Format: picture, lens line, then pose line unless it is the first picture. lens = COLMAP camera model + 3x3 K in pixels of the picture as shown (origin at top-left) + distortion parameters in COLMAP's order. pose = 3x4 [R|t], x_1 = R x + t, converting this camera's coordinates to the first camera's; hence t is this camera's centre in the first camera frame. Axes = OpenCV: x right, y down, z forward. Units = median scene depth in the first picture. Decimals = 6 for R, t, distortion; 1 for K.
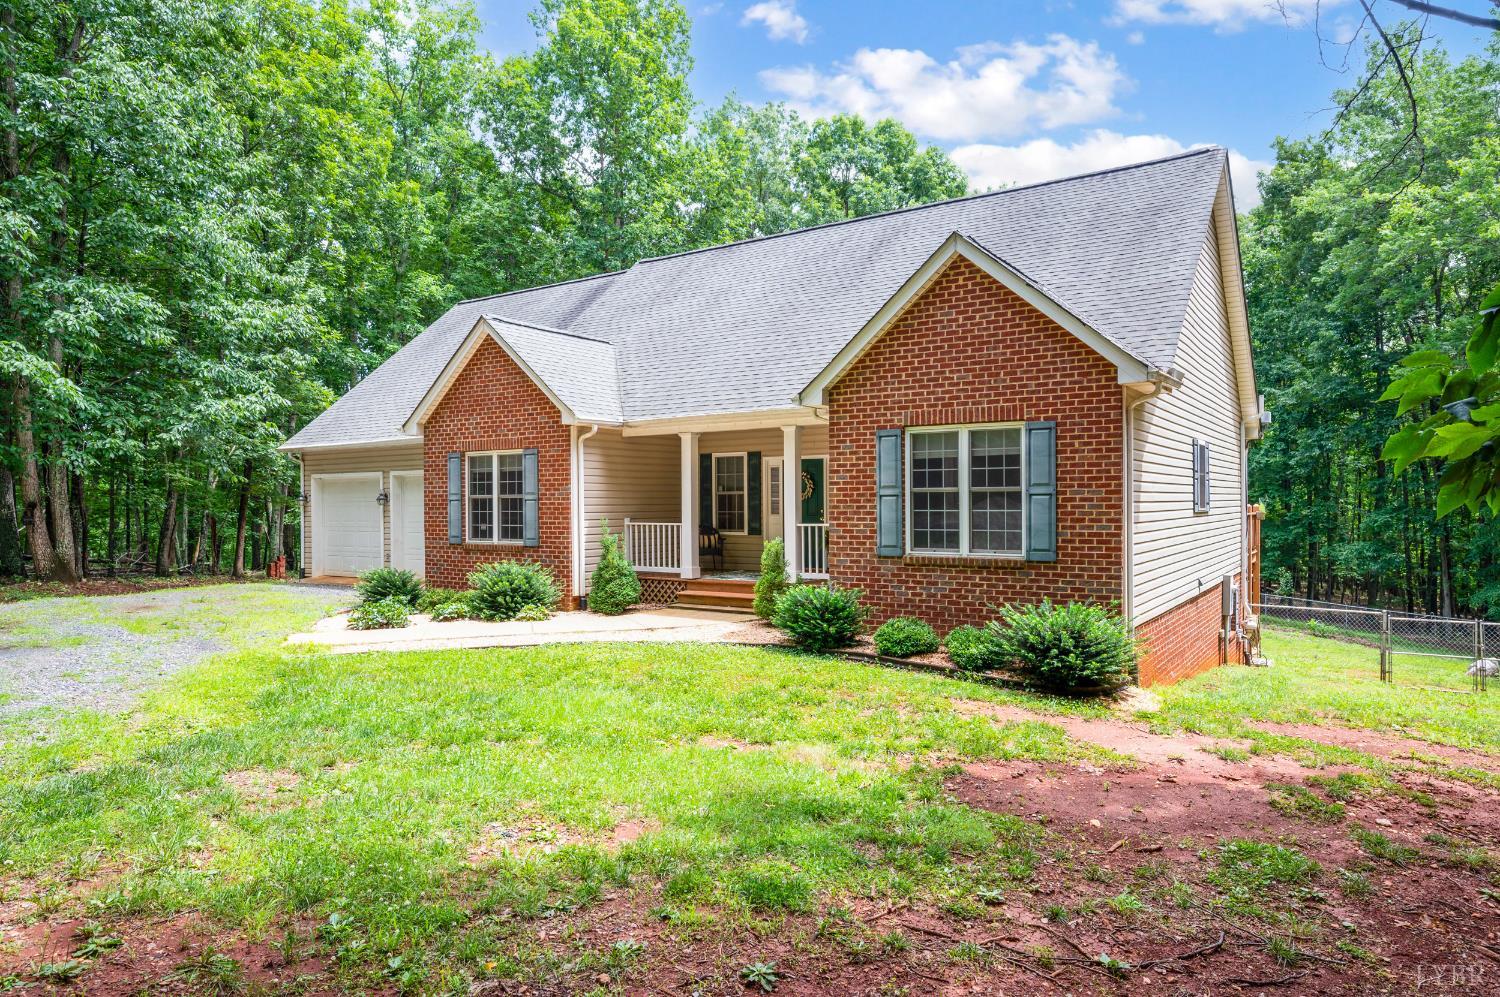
lens RADIAL K [[904.3, 0, 751.2], [0, 904.3, 505.0], [0, 0, 1]] dist [-0.003554, -0.000069]
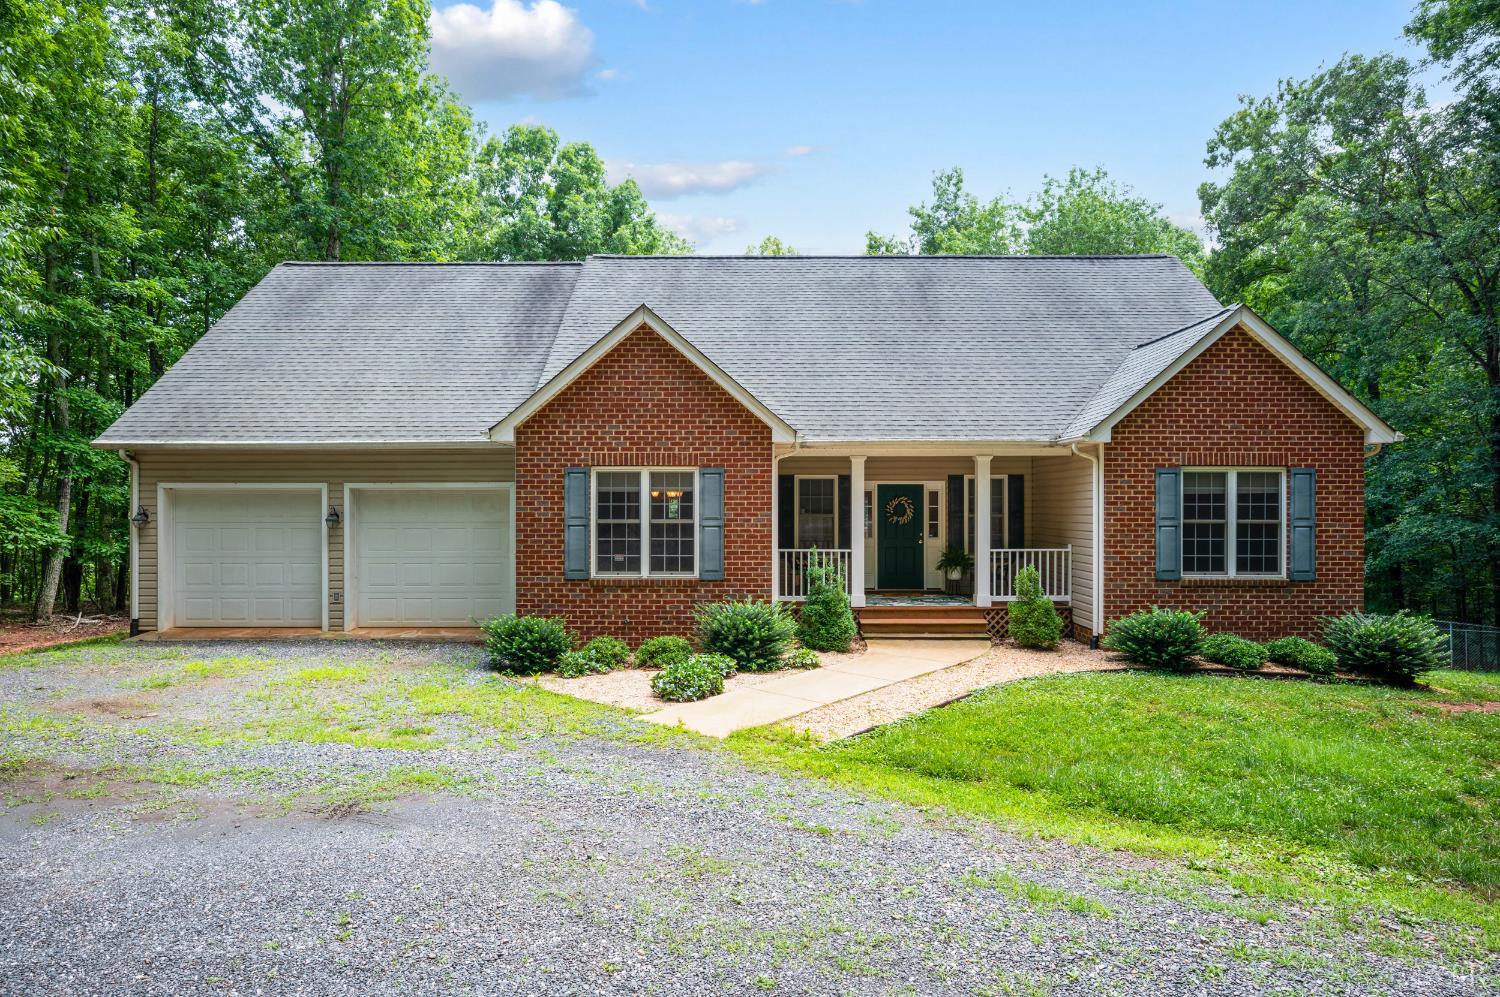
lens RADIAL K [[796.0, 0, 748.5], [0, 796.0, 529.3], [0, 0, 1]] dist [0.003055, -0.000117]
pose [[0.838360, 0.007754, 0.545063, -0.844665], [-0.006289, 0.999970, -0.004552, 0.001601], [-0.545081, 0.000389, 0.838383, 0.458664]]
